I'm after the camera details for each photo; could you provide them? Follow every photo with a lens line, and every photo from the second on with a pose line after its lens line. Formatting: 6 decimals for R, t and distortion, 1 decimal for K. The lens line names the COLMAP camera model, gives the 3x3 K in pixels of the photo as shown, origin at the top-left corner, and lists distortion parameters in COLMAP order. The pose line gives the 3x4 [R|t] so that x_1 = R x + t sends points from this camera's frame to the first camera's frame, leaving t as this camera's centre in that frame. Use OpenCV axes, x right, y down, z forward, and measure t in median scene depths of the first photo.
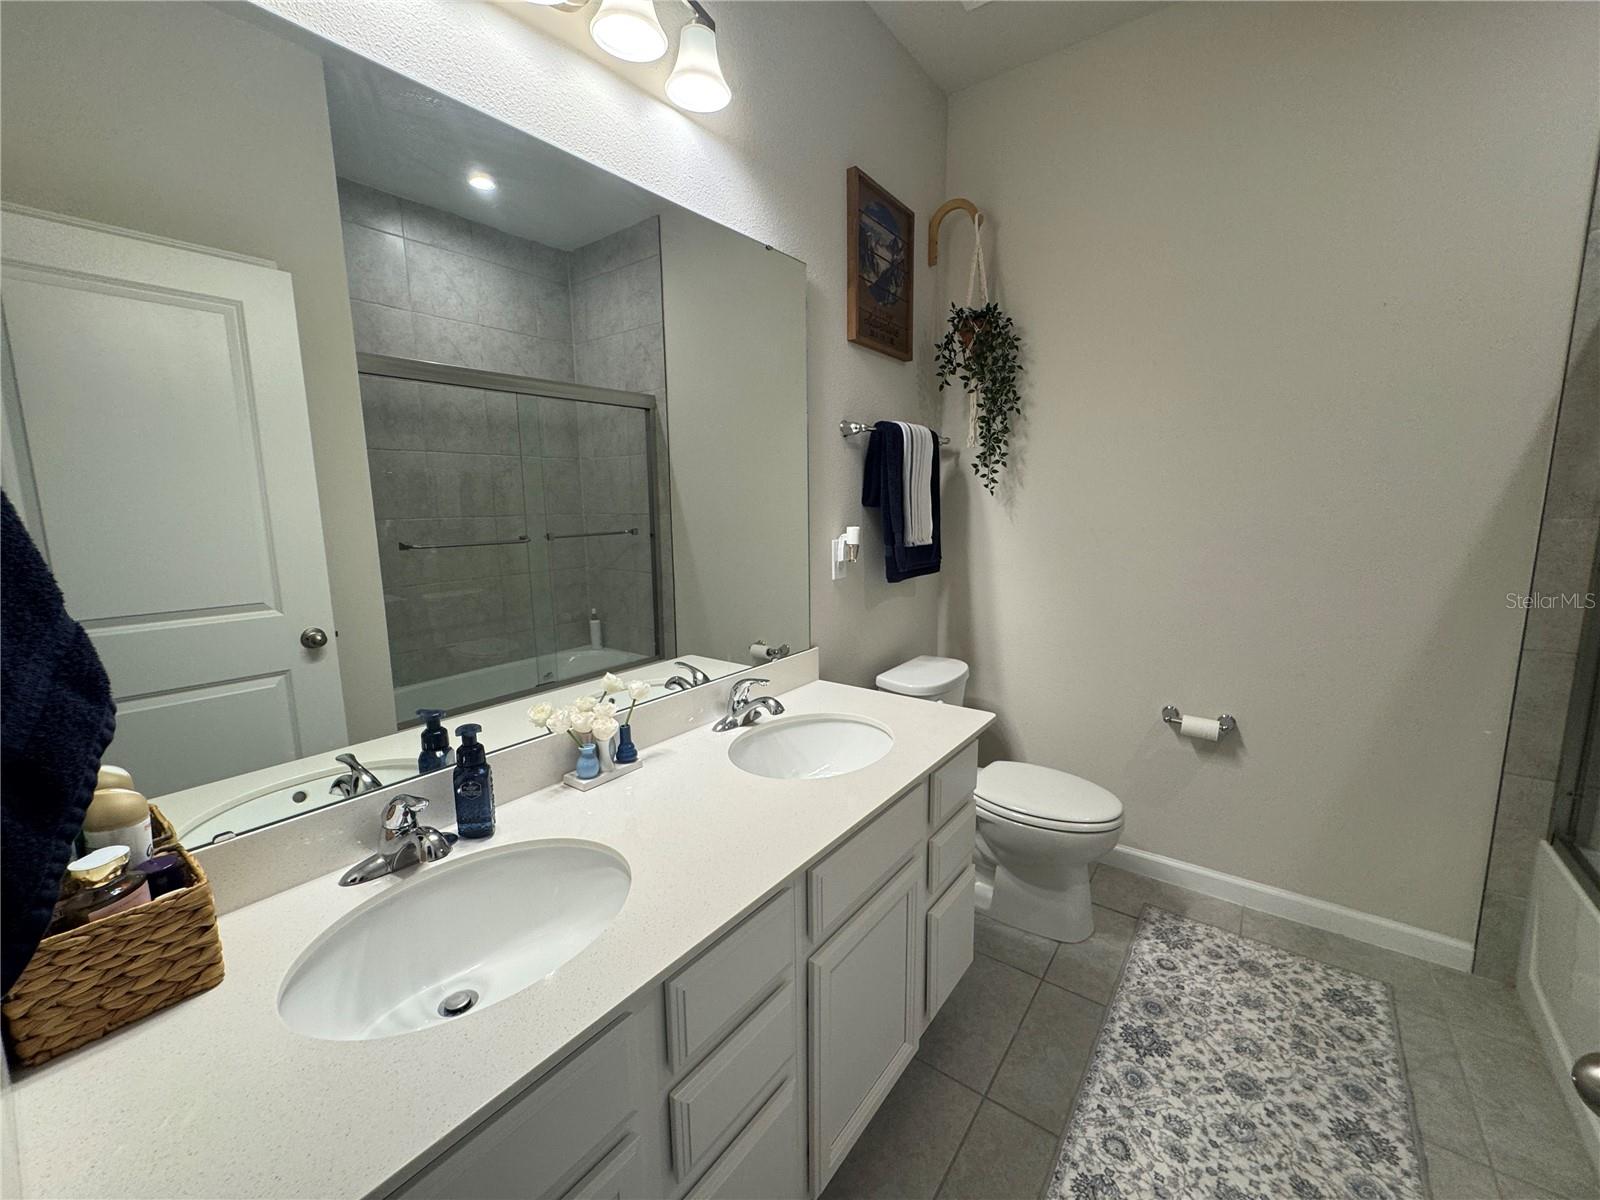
lens RADIAL K [[637.6, 0, 803.2], [0, 637.6, 607.1], [0, 0, 1]] dist [-0.002901, -0.000305]
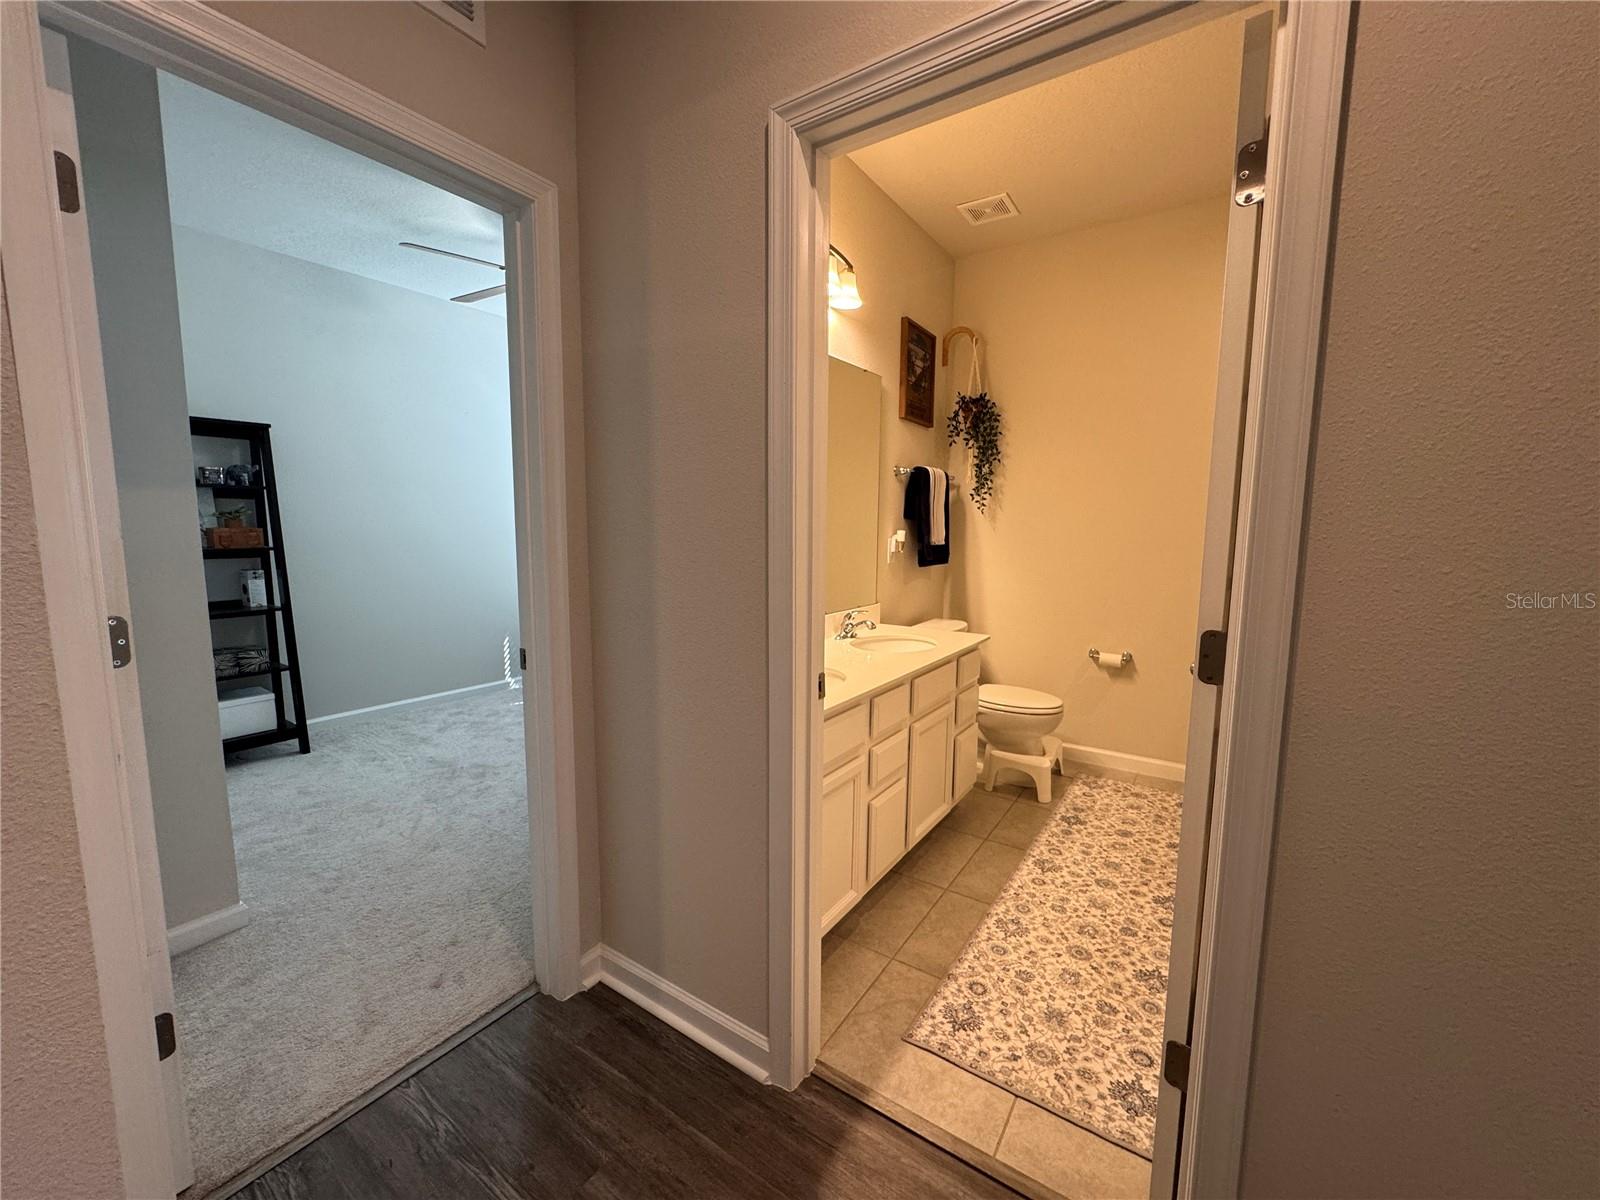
lens RADIAL K [[637.6, 0, 798.9], [0, 637.6, 599.6], [0, 0, 1]] dist [-0.002901, -0.000305]
pose [[0.998766, 0.019734, 0.045577, -0.241984], [-0.017755, 0.998899, -0.043434, 0.119967], [-0.046384, 0.042571, 0.998016, -0.579947]]
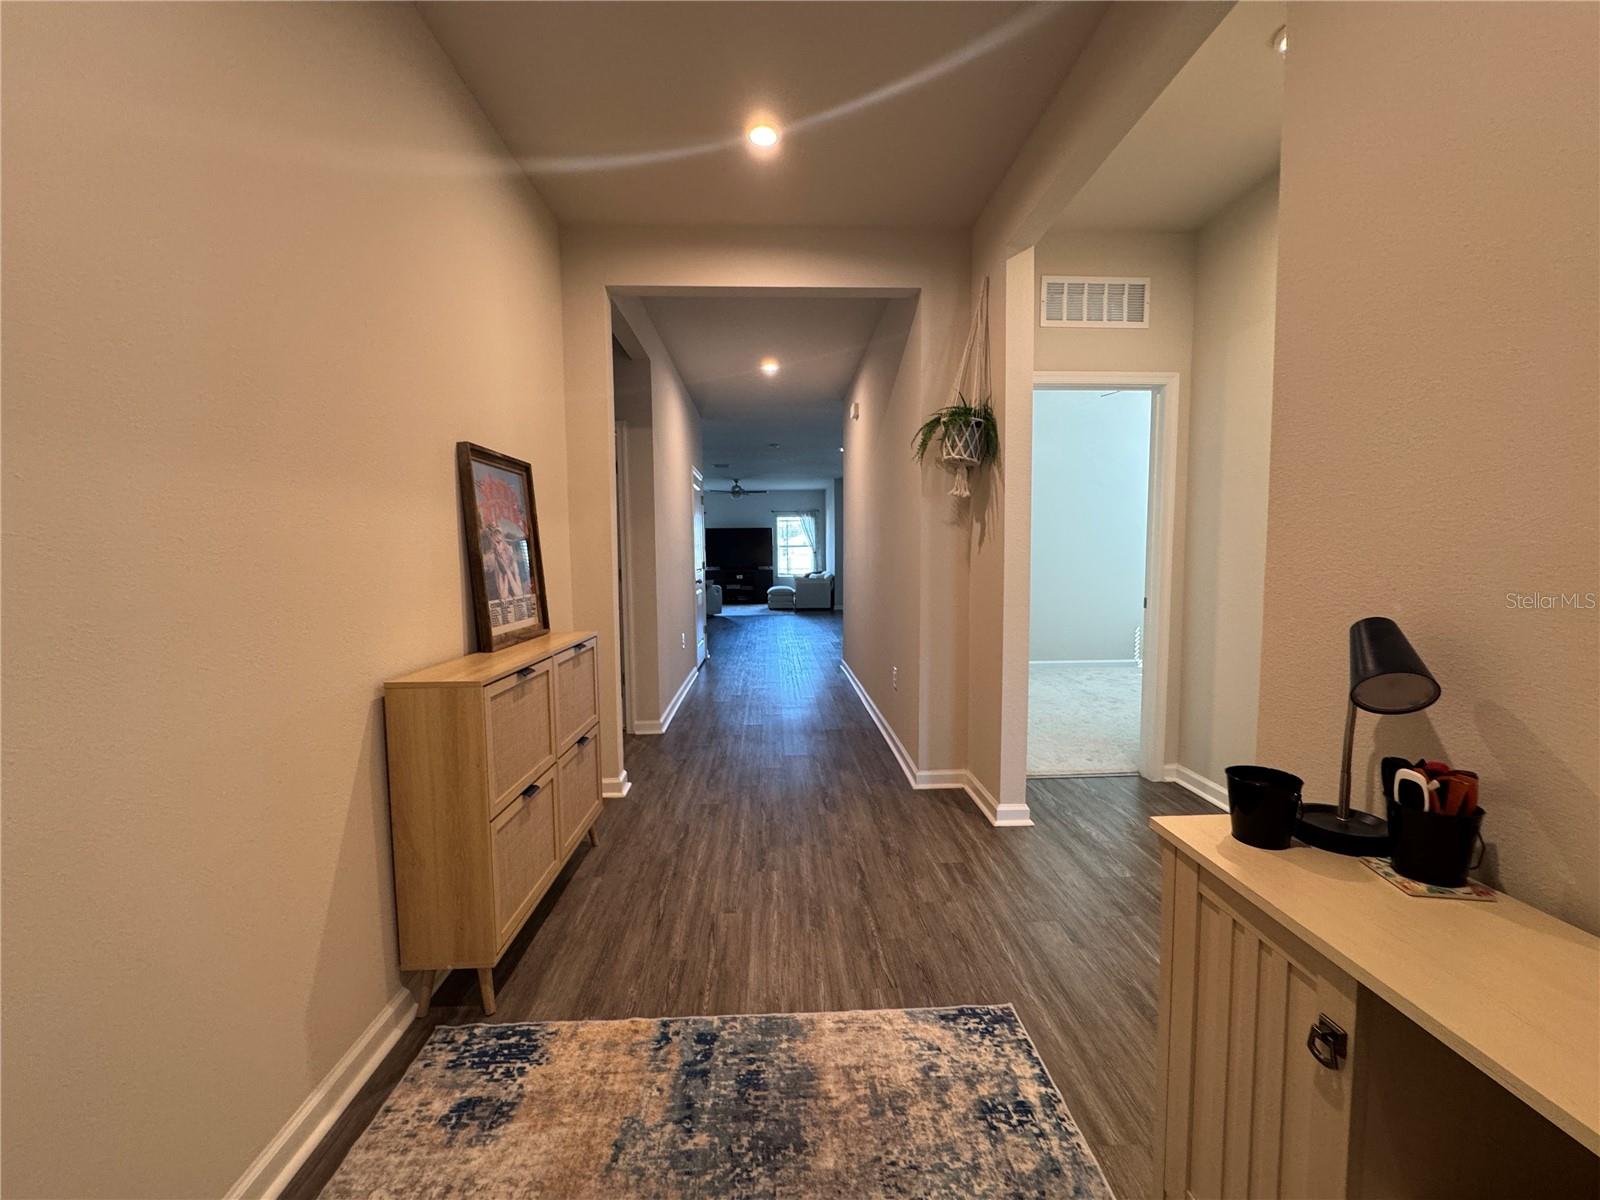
lens RADIAL K [[637.6, 0, 800.8], [0, 637.6, 601.9], [0, 0, 1]] dist [-0.002901, -0.000305]
pose [[0.635589, 0.070016, -0.768846, 0.137510], [-0.124808, 0.992098, -0.012829, 0.294893], [0.761872, 0.104112, 0.639305, -1.463032]]
